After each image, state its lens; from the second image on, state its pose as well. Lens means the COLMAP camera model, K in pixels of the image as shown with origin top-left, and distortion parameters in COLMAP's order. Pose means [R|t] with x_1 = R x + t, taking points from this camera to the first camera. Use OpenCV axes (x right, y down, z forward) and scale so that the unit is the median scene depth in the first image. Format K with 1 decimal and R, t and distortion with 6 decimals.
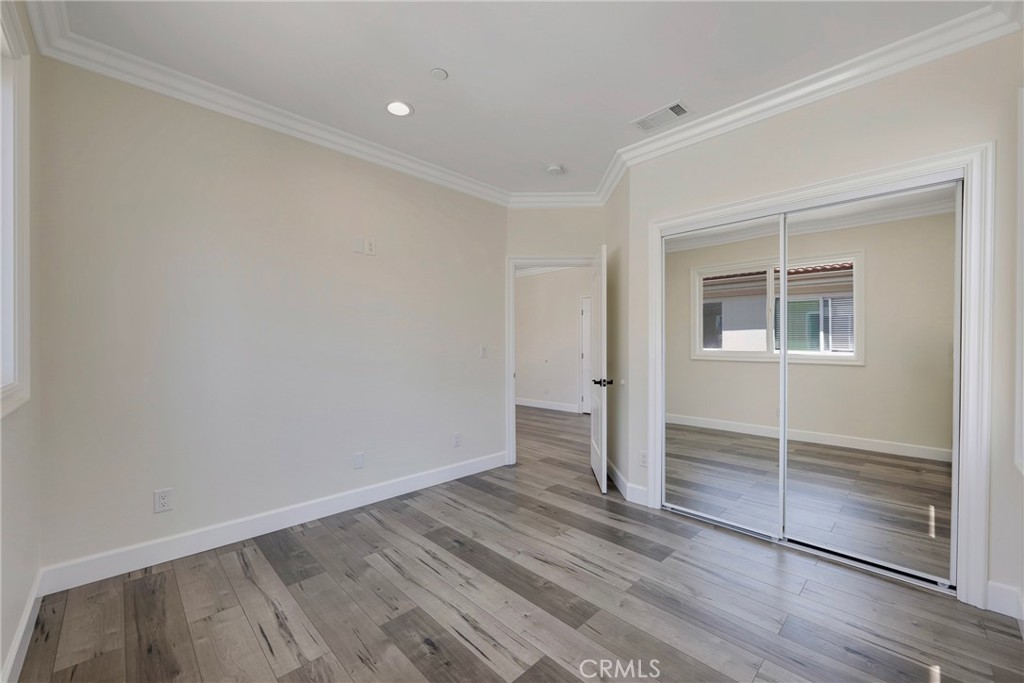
lens RADIAL K [[405.9, 0, 511.1], [0, 405.9, 347.4], [0, 0, 1]] dist [0.000137, -0.001299]
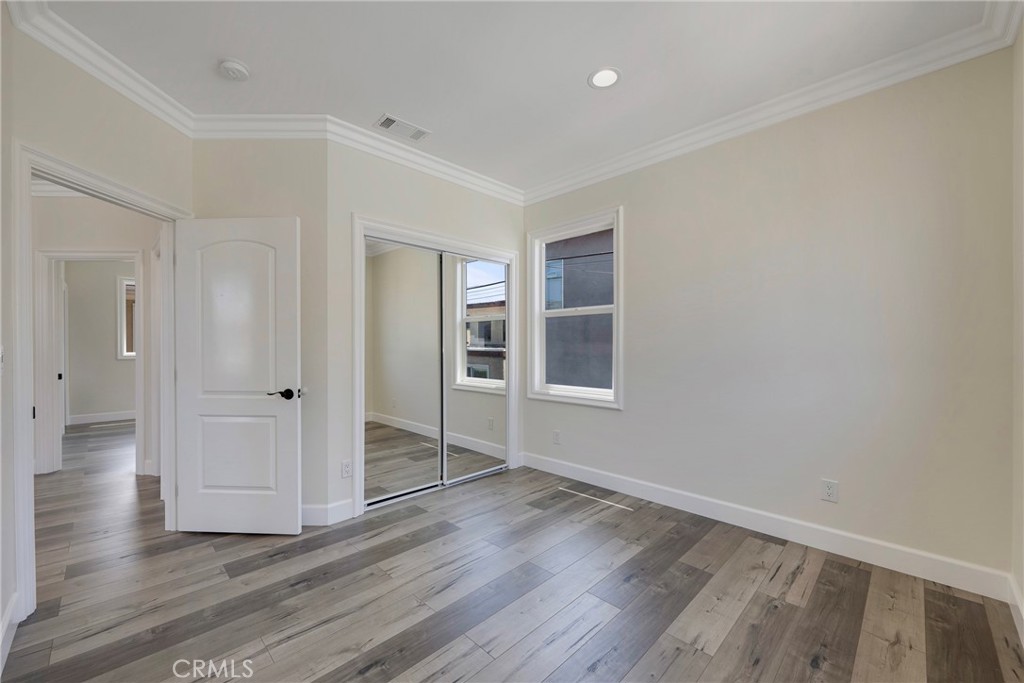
lens RADIAL K [[405.9, 0, 511.1], [0, 405.9, 347.4], [0, 0, 1]] dist [0.000137, -0.001299]
pose [[-0.013132, -0.004072, 0.999905, -0.630591], [0.007412, 0.999964, 0.004170, -0.001415], [-0.999886, 0.007466, -0.013102, 0.675002]]
